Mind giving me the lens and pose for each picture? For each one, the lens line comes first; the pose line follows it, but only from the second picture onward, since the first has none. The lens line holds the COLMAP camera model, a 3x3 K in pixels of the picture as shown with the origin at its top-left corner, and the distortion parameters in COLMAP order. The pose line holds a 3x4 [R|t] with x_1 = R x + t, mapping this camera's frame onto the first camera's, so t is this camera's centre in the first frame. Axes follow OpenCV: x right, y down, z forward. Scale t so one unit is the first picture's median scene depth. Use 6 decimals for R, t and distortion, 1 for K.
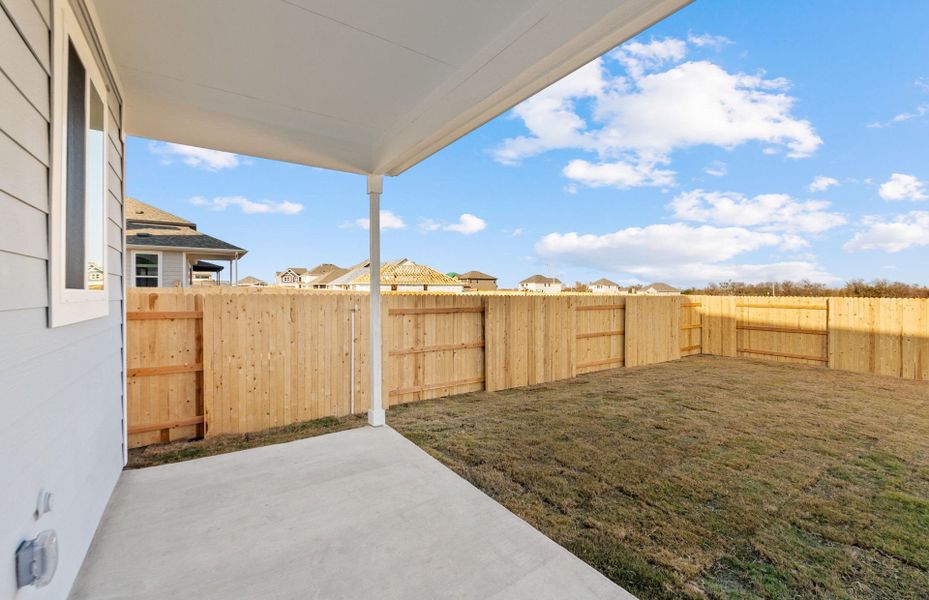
lens RADIAL K [[392.1, 0, 470.1], [0, 392.1, 290.6], [0, 0, 1]] dist [-0.003204, -0.000175]
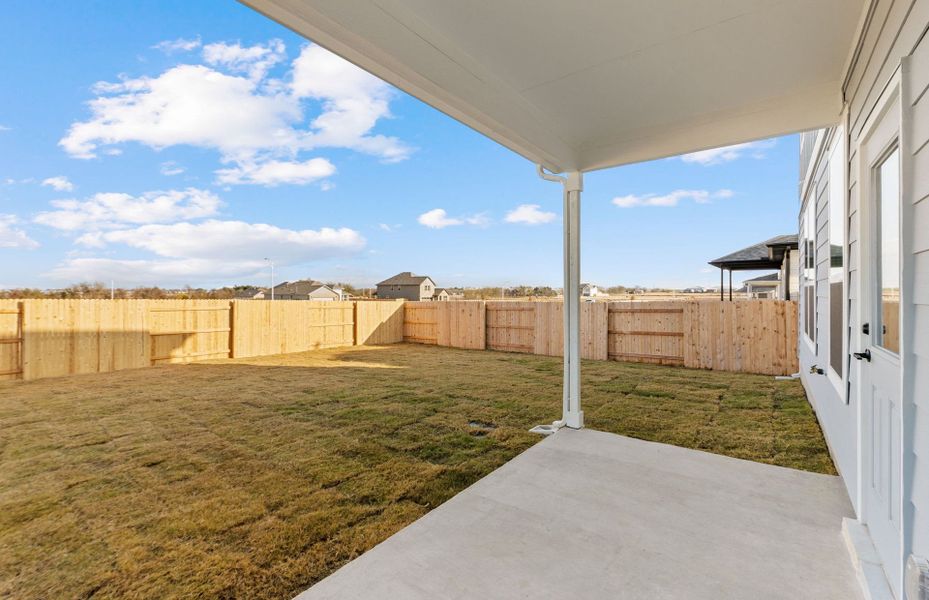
lens RADIAL K [[392.1, 0, 470.1], [0, 392.1, 290.6], [0, 0, 1]] dist [-0.003204, -0.000175]
pose [[-0.298446, 0.011393, 0.954359, -0.420007], [-0.005326, 0.999893, -0.013603, 0.007522], [-0.954412, -0.009143, -0.298353, 0.572887]]
